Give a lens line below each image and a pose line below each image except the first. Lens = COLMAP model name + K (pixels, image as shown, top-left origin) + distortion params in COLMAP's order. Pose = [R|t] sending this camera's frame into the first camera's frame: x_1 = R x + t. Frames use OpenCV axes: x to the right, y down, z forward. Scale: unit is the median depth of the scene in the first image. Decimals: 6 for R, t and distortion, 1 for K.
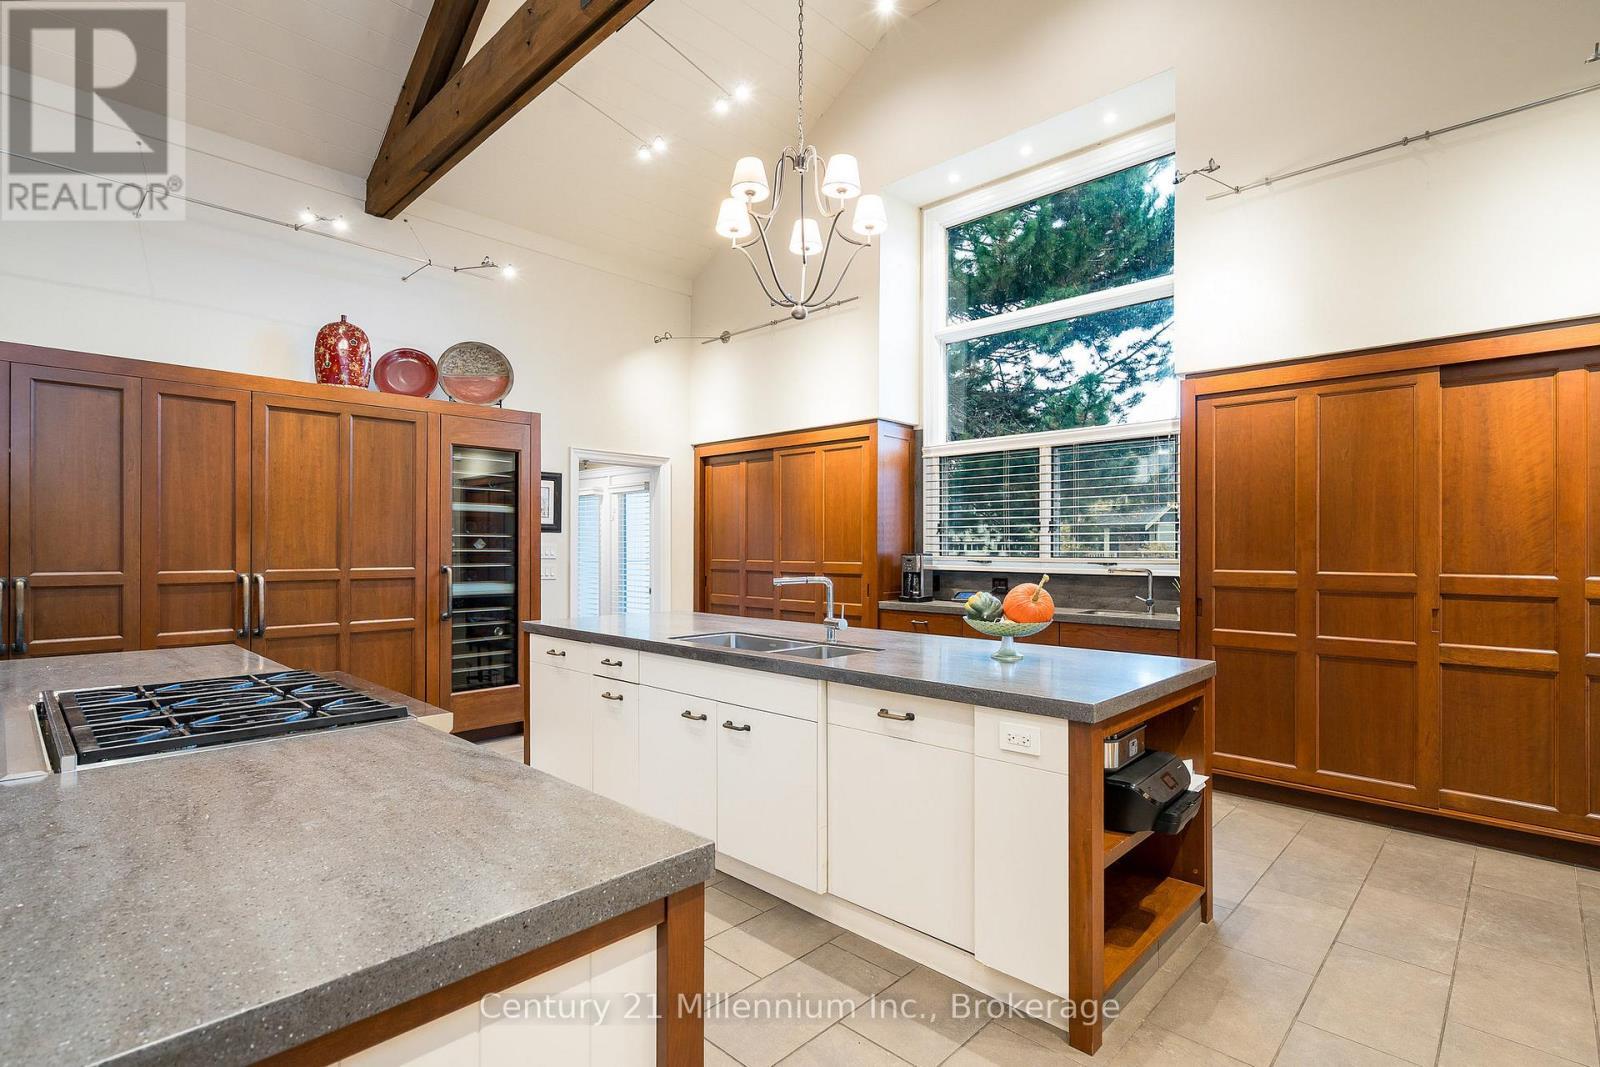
lens RADIAL K [[769.9, 0, 795.9], [0, 769.9, 543.9], [0, 0, 1]] dist [0.002667, 0.000289]
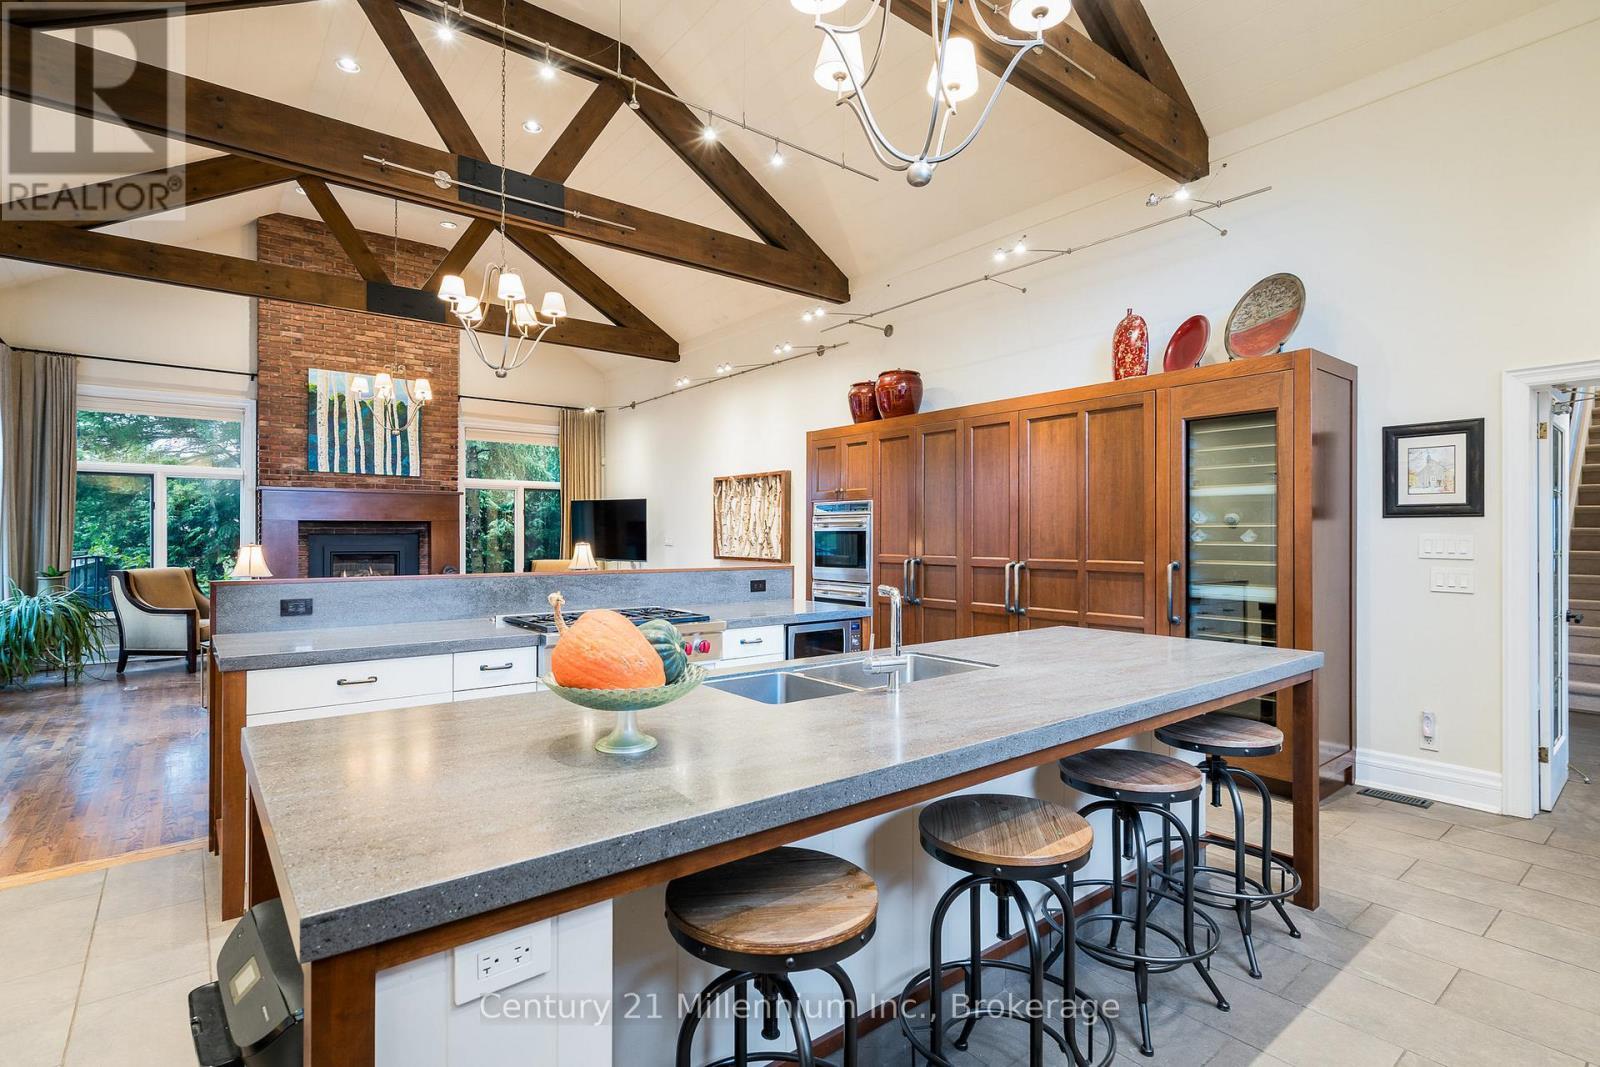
lens RADIAL K [[769.9, 0, 797.5], [0, 769.9, 530.7], [0, 0, 1]] dist [0.002667, 0.000289]
pose [[-0.135311, -0.004289, -0.990794, 0.468814], [0.005603, 0.999971, -0.005094, -0.004648], [0.990787, -0.006240, -0.135283, 0.712565]]
